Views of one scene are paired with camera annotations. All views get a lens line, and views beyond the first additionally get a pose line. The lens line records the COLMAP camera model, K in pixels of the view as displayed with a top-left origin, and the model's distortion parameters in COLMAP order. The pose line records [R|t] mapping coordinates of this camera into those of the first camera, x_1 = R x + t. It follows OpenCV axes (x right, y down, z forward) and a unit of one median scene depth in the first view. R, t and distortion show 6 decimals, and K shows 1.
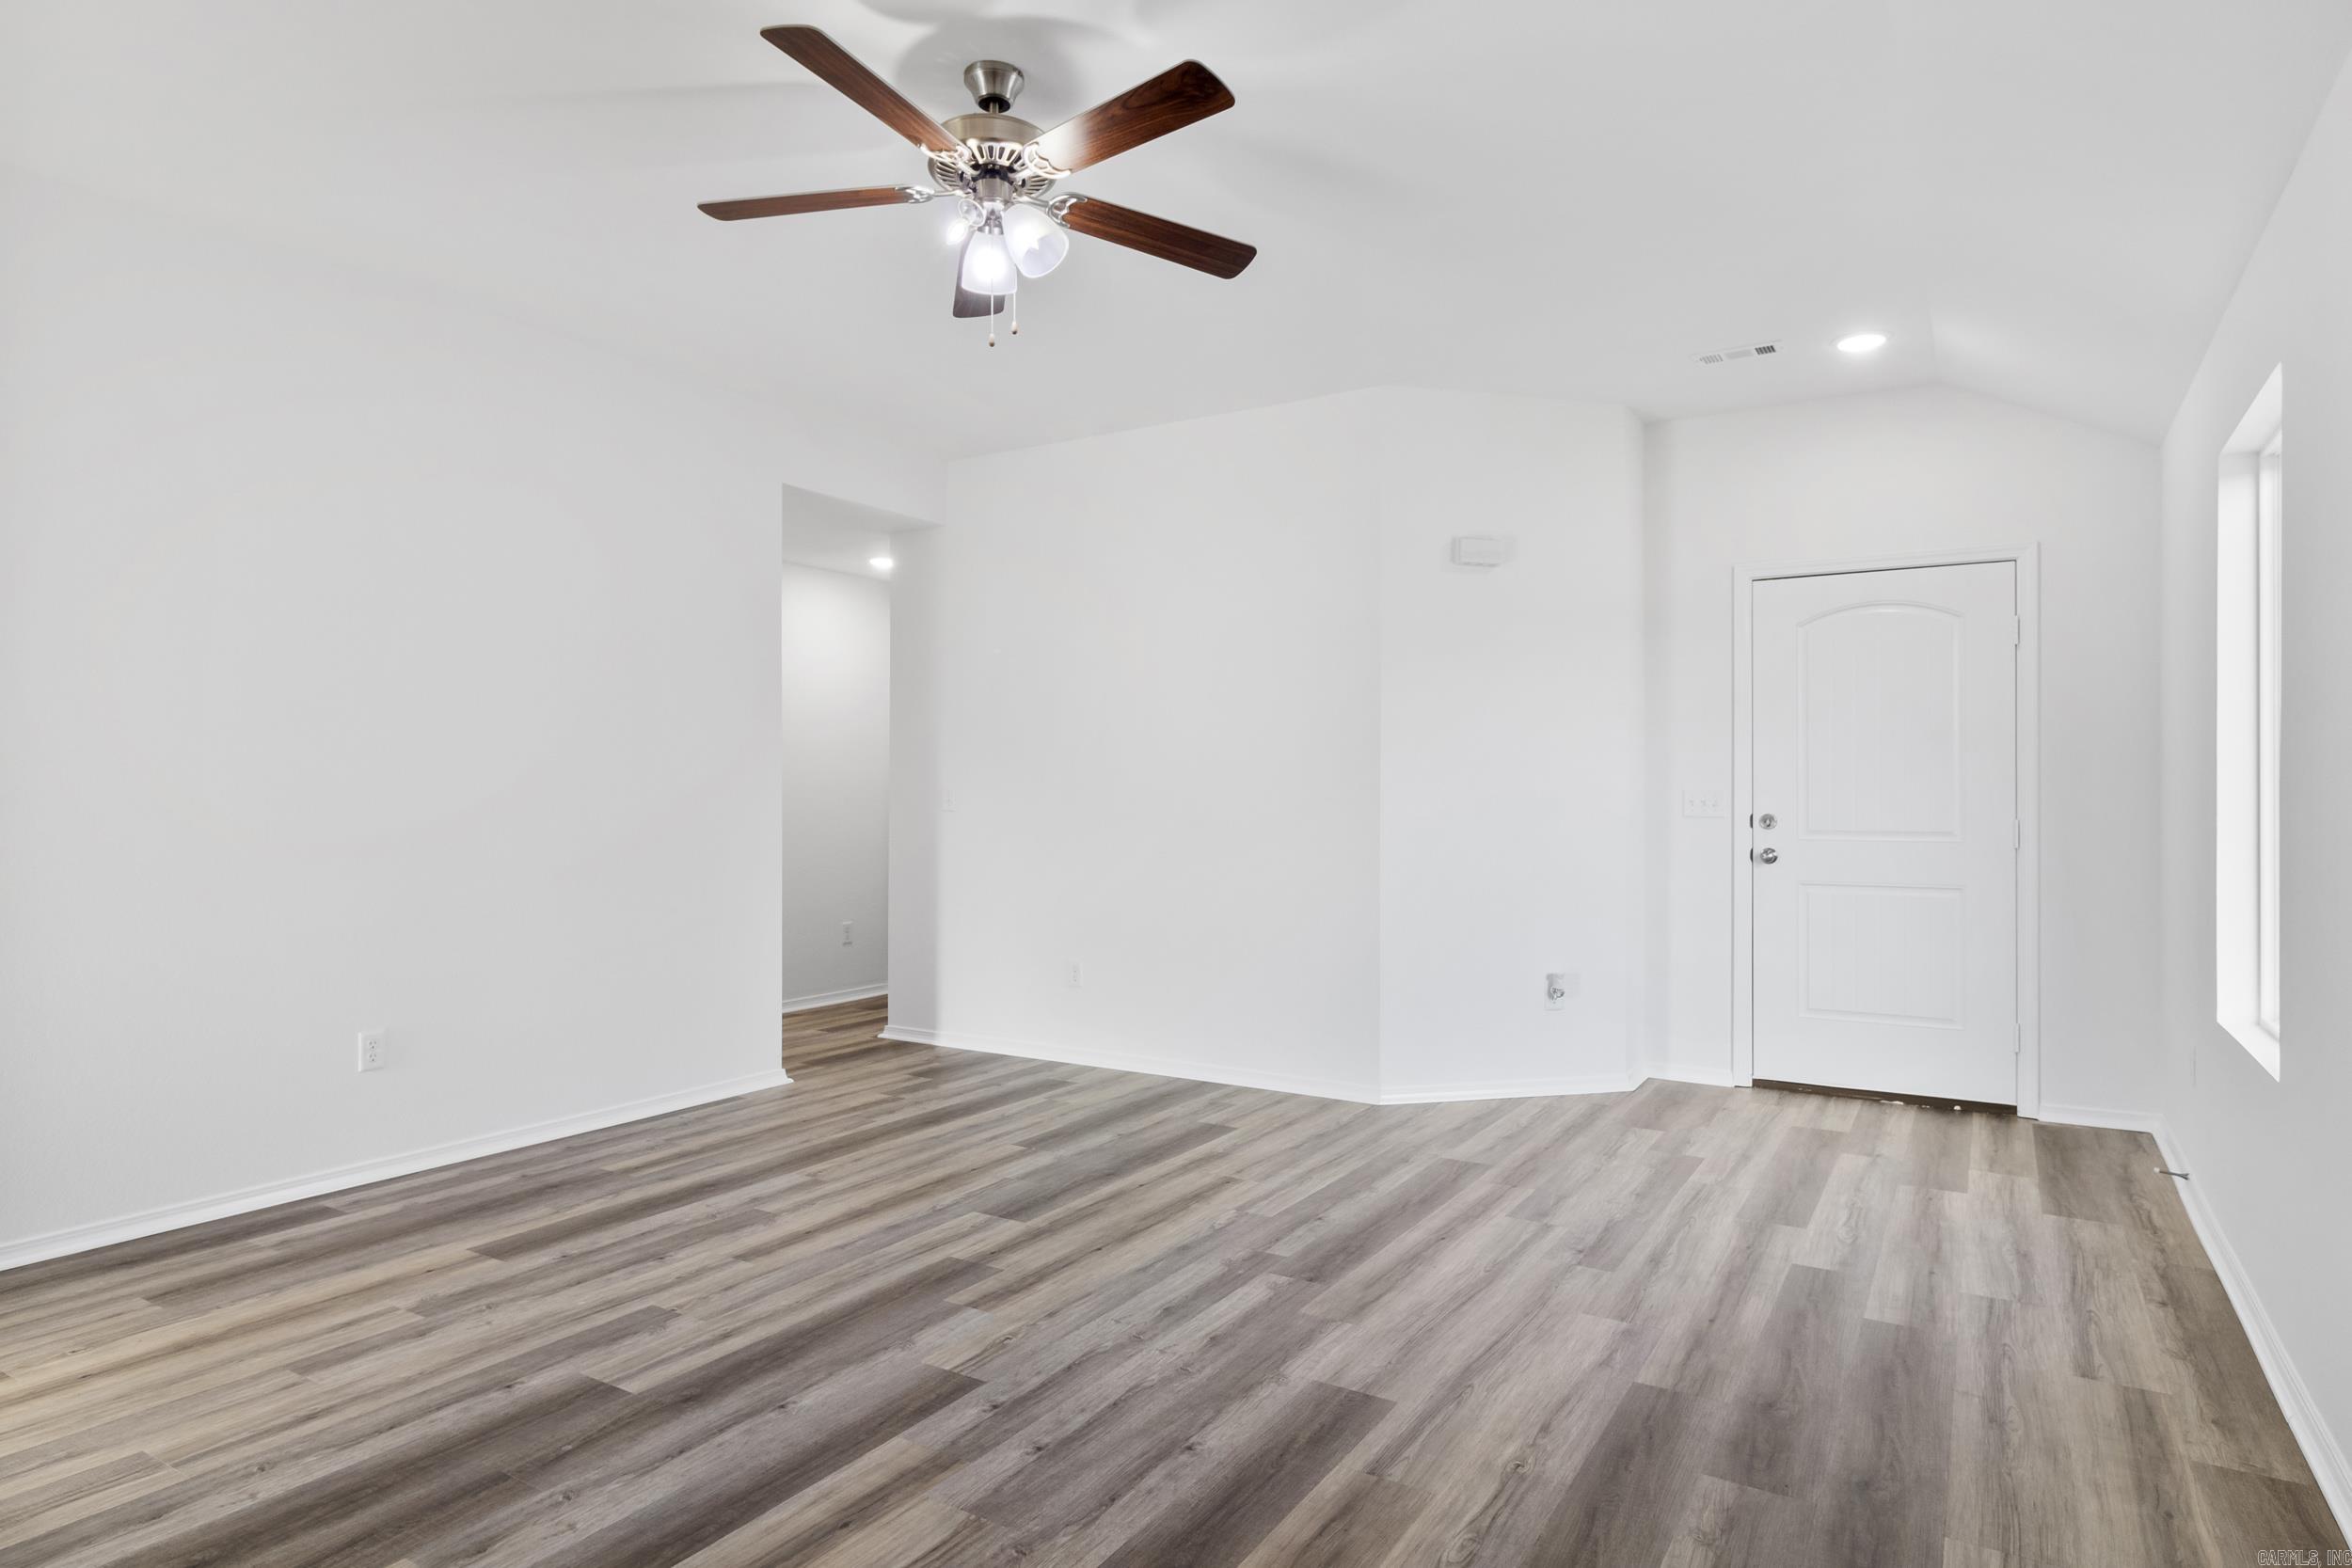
lens RADIAL K [[1332.2, 0, 1172.7], [0, 1332.2, 789.5], [0, 0, 1]] dist [-0.001306, 0.001214]
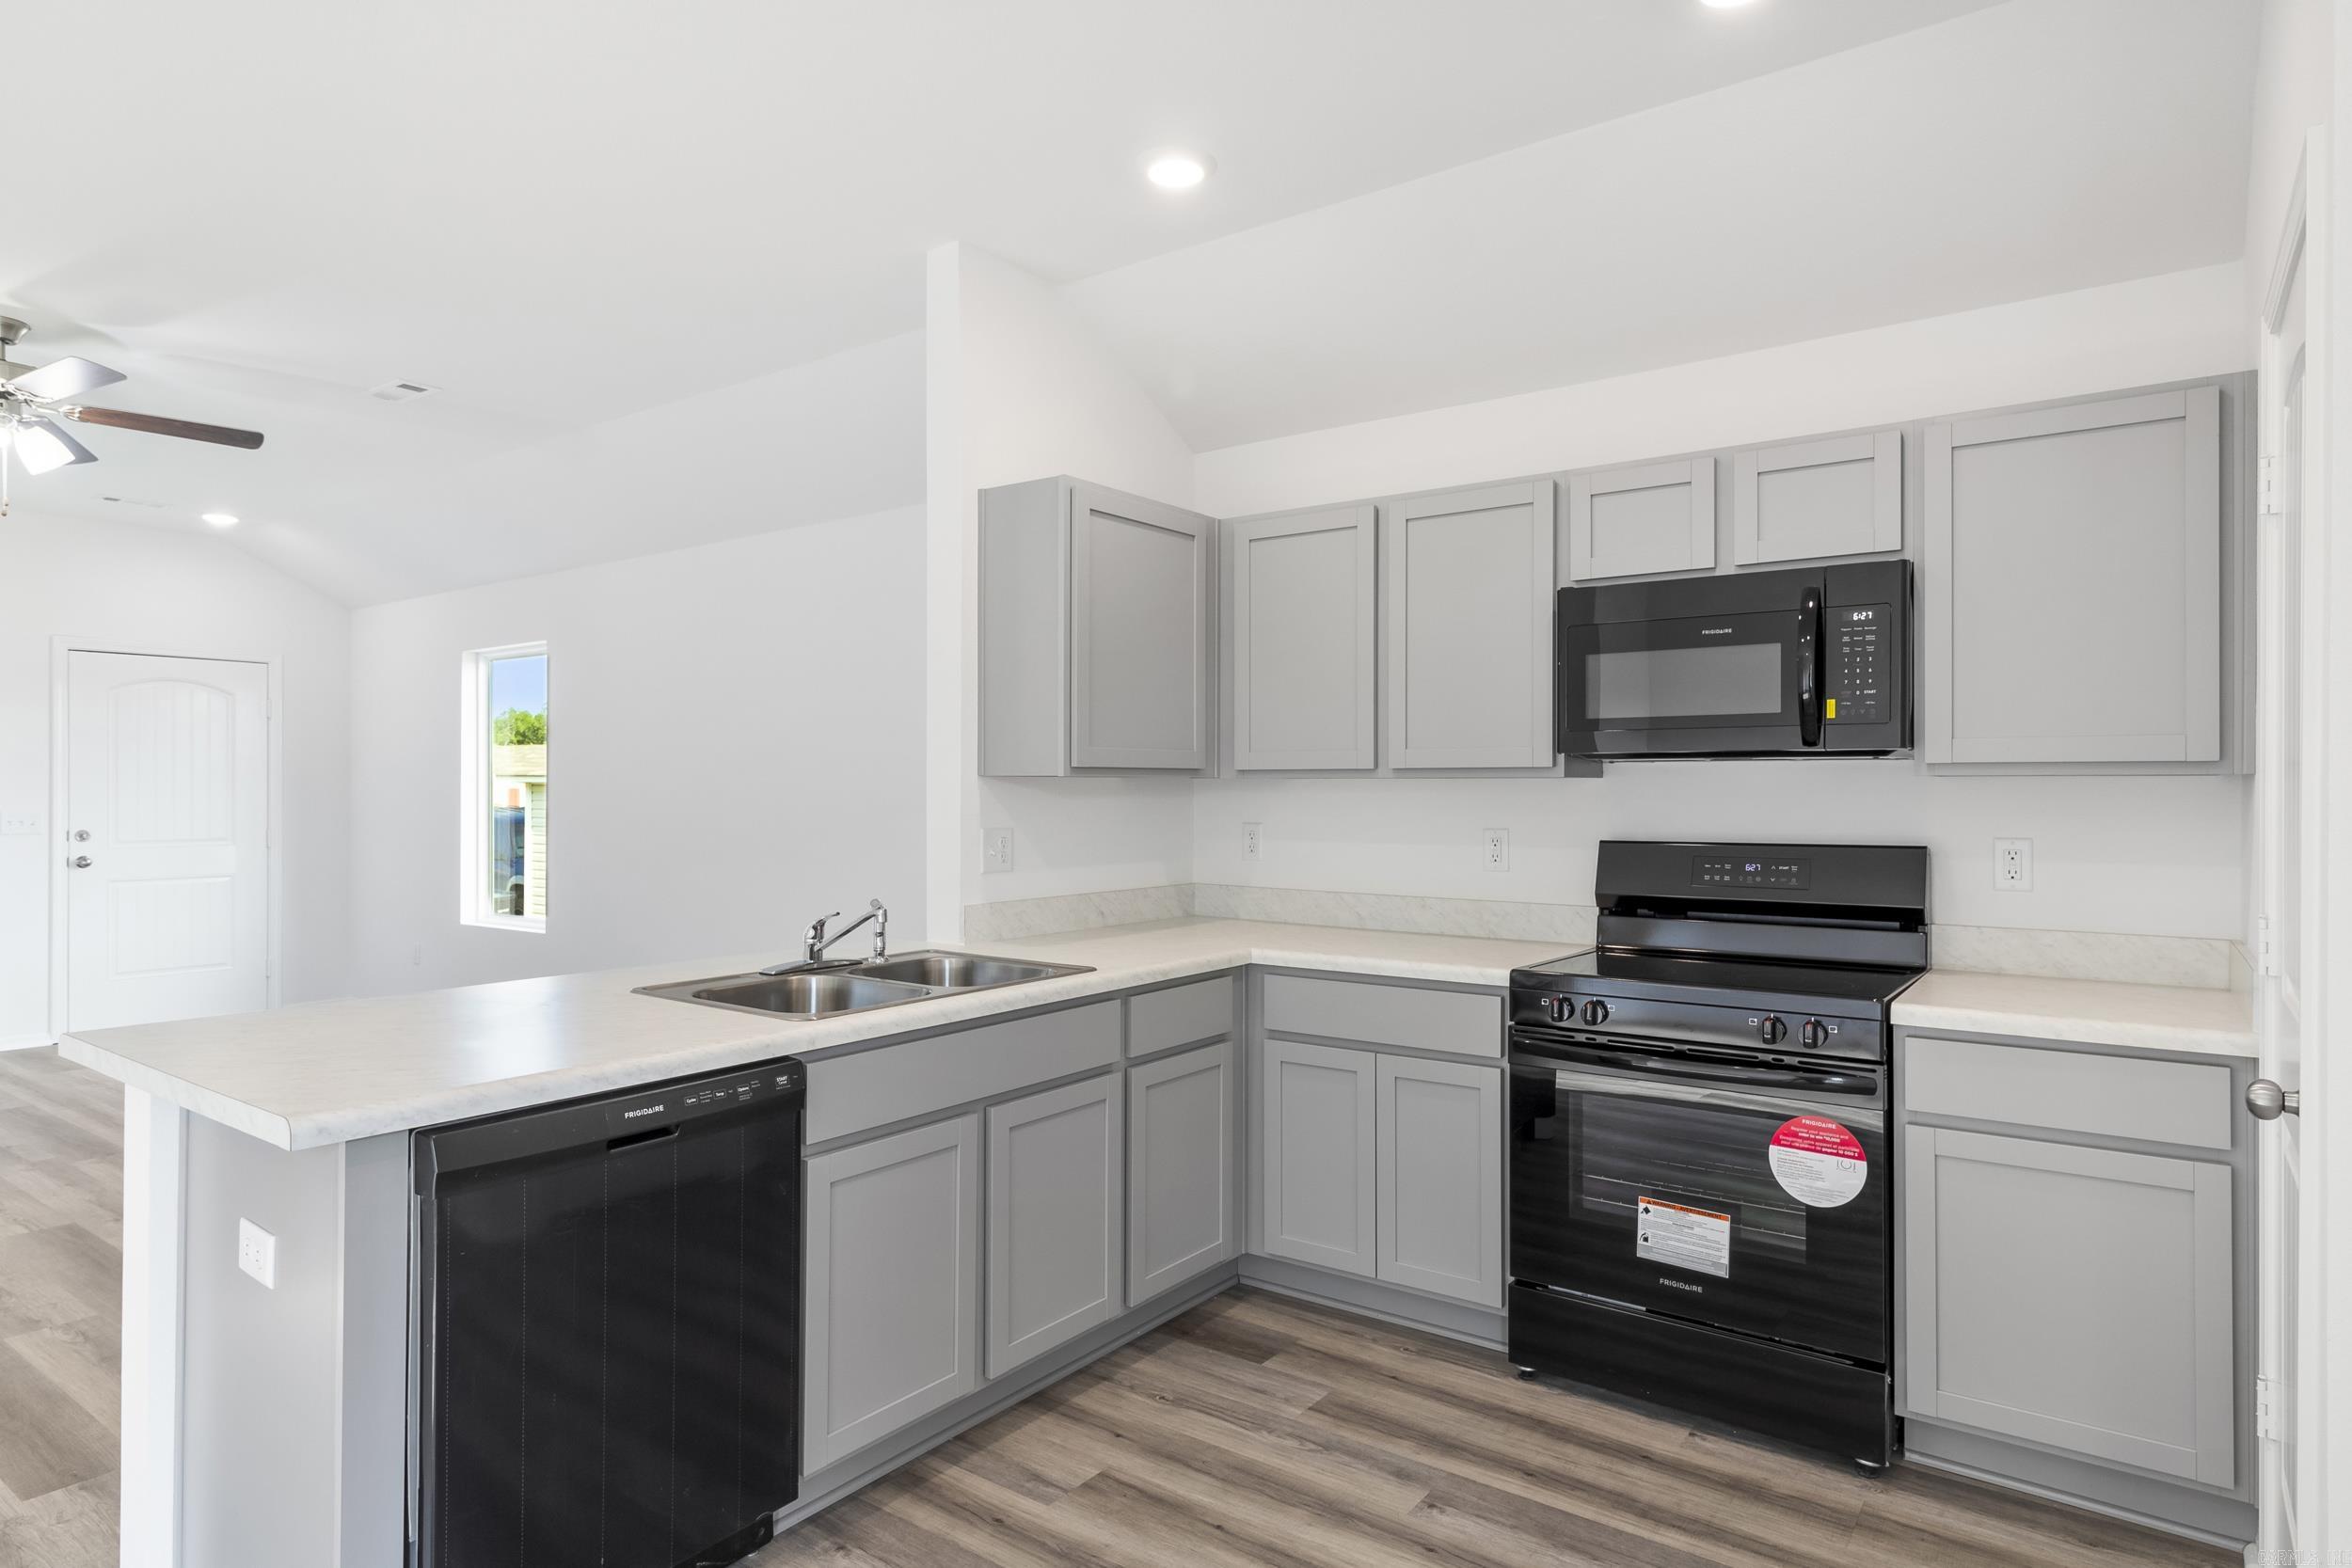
lens RADIAL K [[1300.1, 0, 1167.9], [0, 1300.1, 785.5], [0, 0, 1]] dist [0.000382, -0.000002]
pose [[0.094676, 0.001489, 0.995507, -1.044080], [-0.001789, 0.999998, -0.001326, -0.036815], [-0.995507, -0.001656, 0.094678, -0.263405]]
